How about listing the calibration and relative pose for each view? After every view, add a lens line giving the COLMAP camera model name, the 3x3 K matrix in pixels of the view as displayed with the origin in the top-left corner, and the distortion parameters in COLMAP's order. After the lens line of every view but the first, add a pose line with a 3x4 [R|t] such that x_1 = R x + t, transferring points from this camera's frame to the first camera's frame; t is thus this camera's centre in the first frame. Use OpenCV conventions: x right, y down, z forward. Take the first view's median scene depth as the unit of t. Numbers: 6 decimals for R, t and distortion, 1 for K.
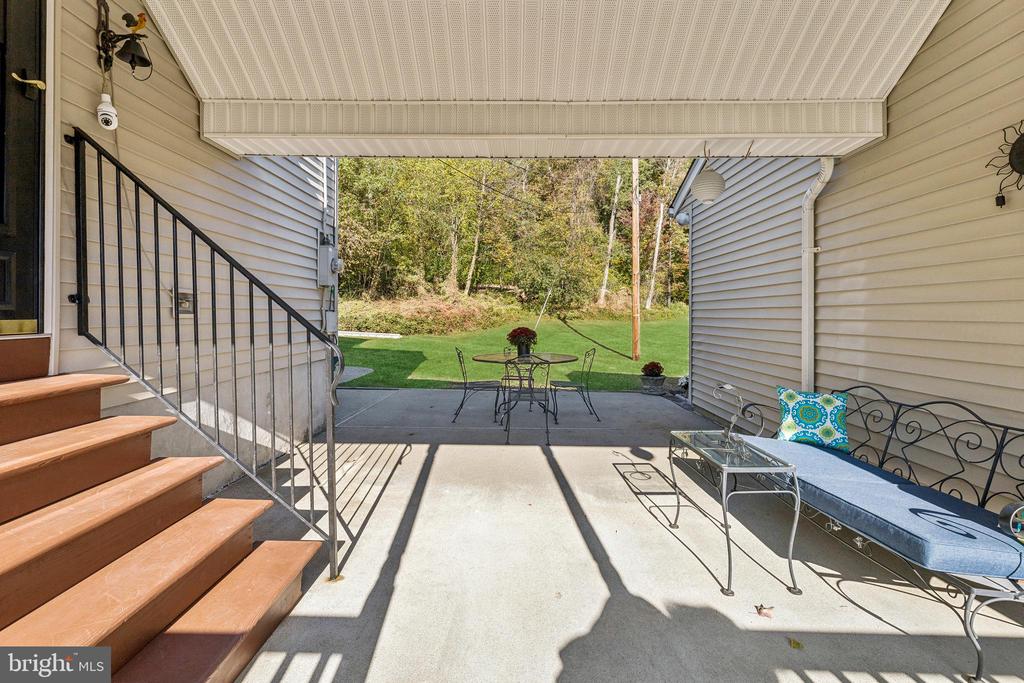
lens RADIAL K [[432.6, 0, 509.5], [0, 432.6, 320.9], [0, 0, 1]] dist [0.001458, 0.000747]
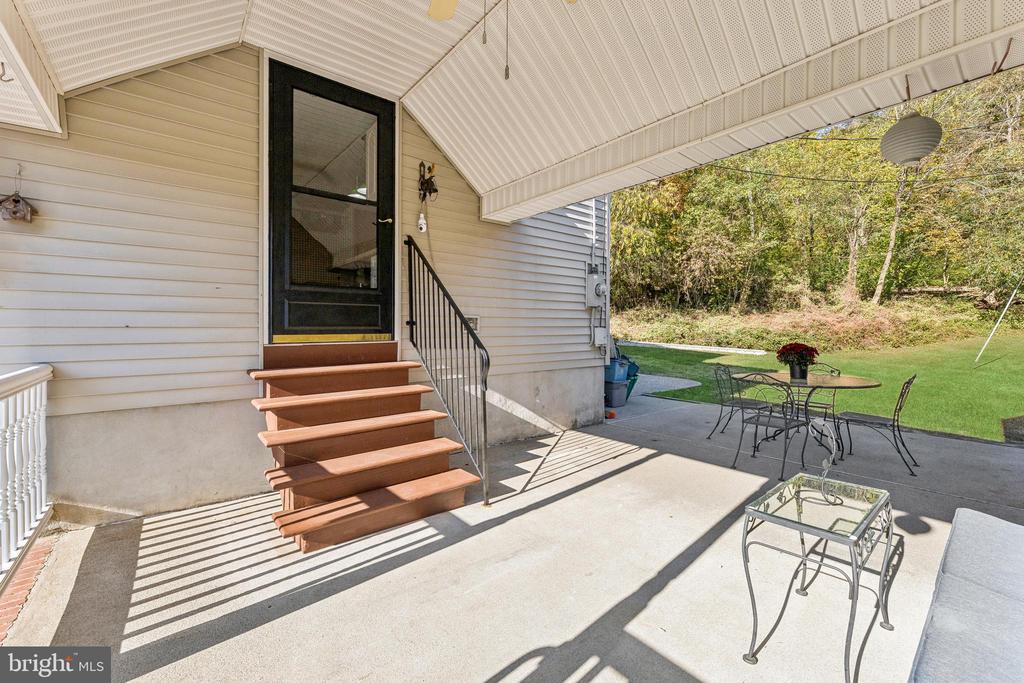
lens RADIAL K [[415.9, 0, 512.0], [0, 415.9, 341.5], [0, 0, 1]] dist [0.000473, -0.000140]
pose [[0.655839, 0.013726, -0.754776, 0.352941], [-0.003775, 0.999882, 0.014904, 0.000990], [0.754891, -0.006925, 0.655813, 0.056518]]
